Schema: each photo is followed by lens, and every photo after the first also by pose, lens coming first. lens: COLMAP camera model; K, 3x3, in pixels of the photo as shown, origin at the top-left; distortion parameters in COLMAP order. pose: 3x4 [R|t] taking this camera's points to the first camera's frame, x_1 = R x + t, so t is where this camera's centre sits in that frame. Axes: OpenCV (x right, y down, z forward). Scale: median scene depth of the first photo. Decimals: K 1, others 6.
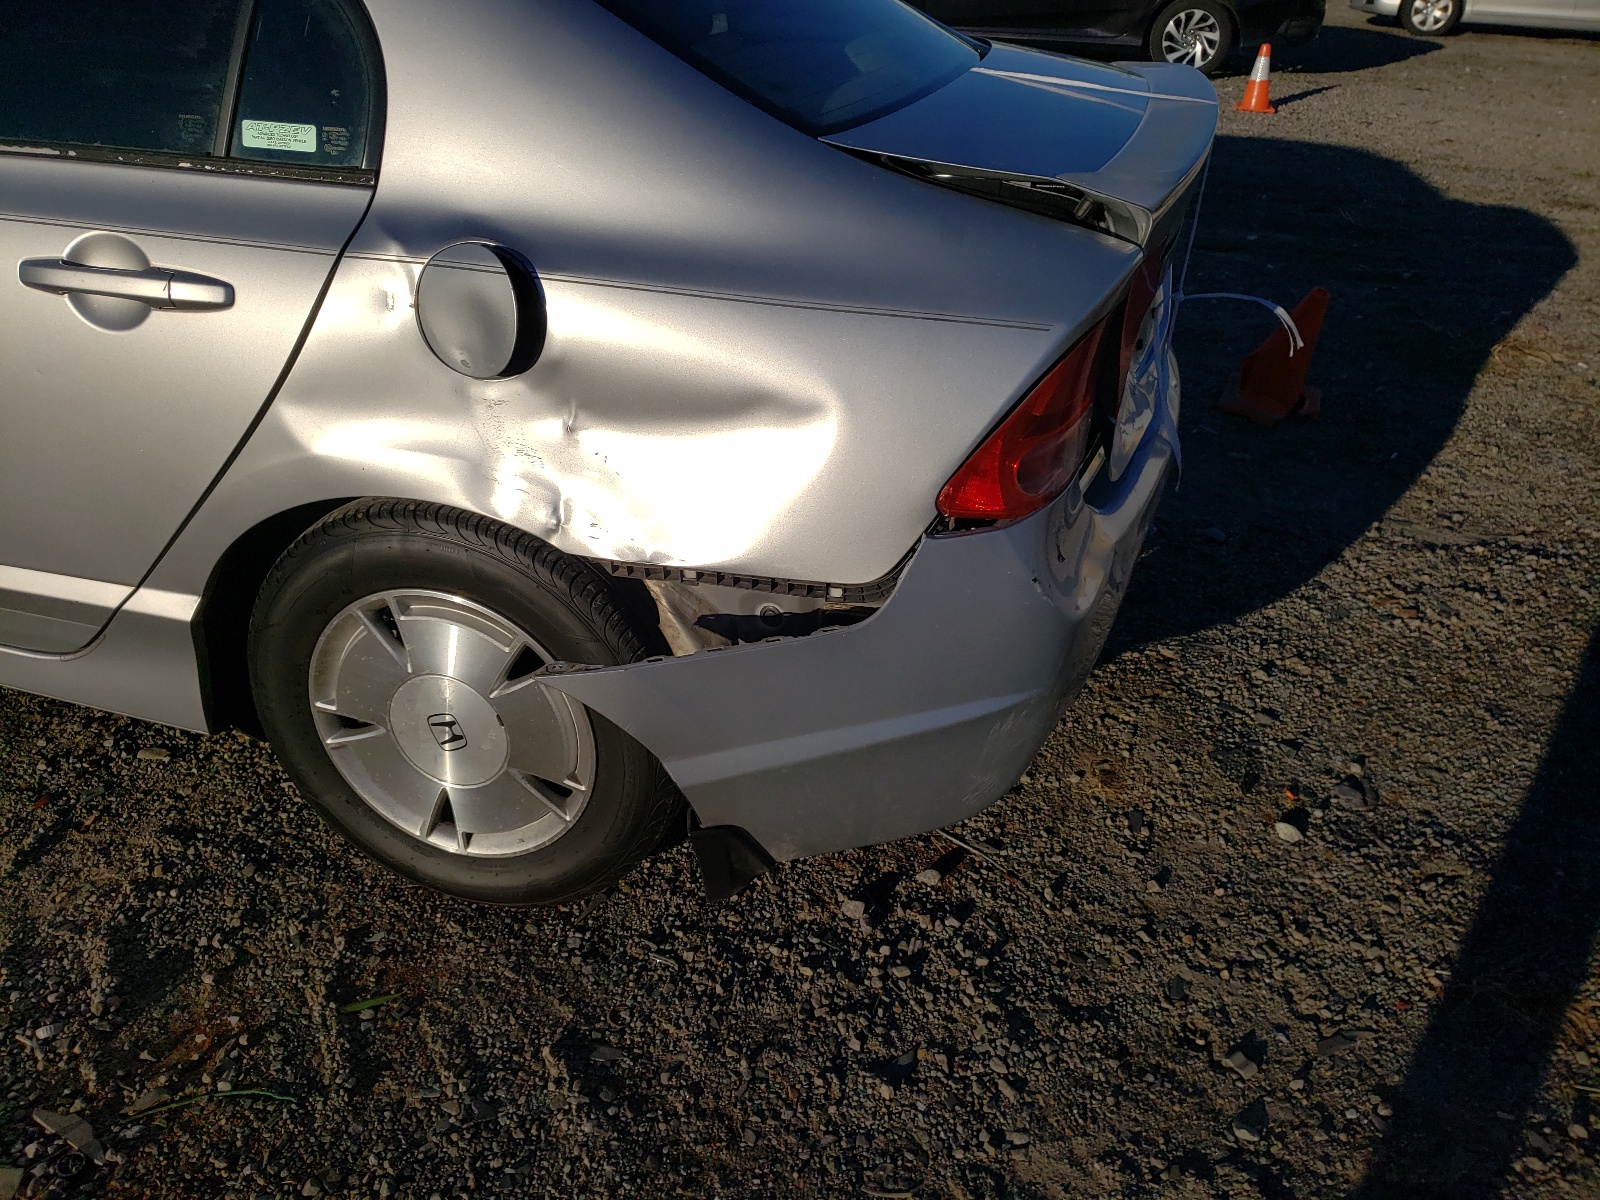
lens RADIAL K [[1212.9, 0, 800.2], [0, 1212.9, 604.3], [0, 0, 1]] dist [0.033423, -0.014333]
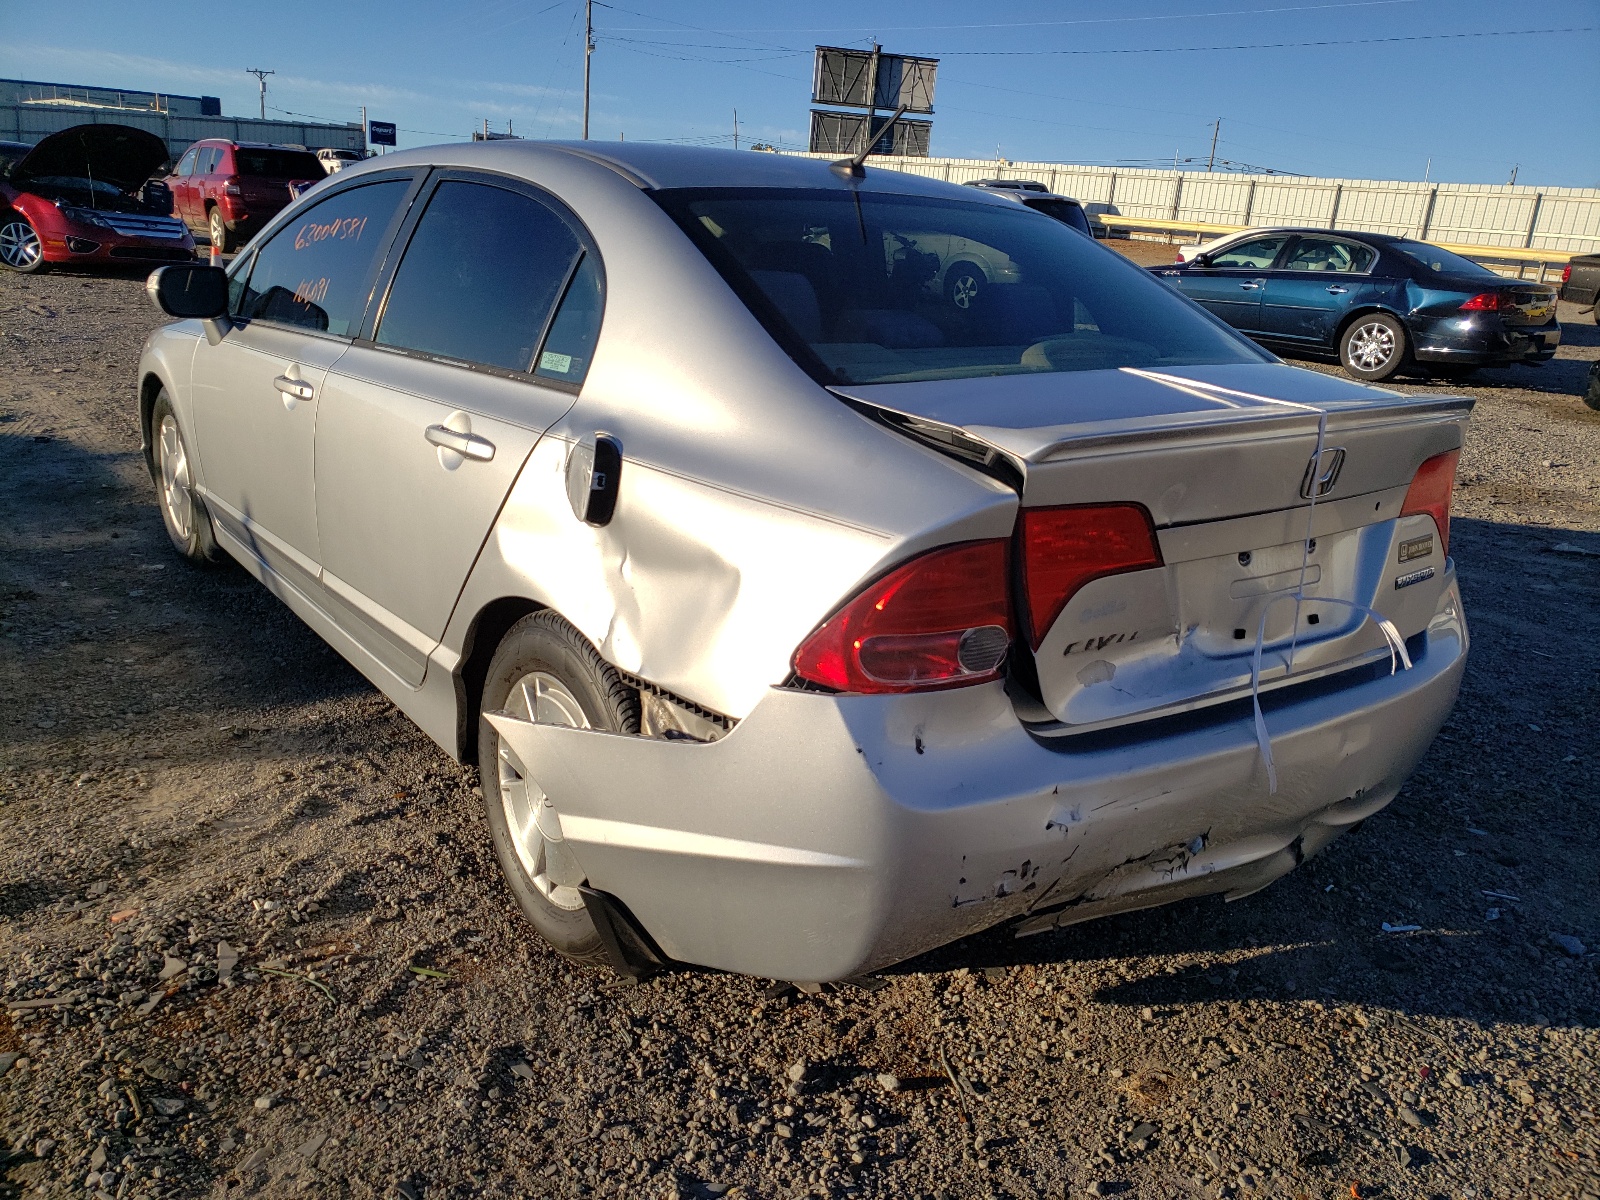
lens RADIAL K [[1202.2, 0, 802.1], [0, 1202.2, 594.7], [0, 0, 1]] dist [0.012519, 0.007598]
pose [[0.814274, 0.170679, -0.554821, 0.587353], [-0.311930, 0.934727, -0.170251, 0.040564], [0.489548, 0.311696, 0.814364, 0.014082]]
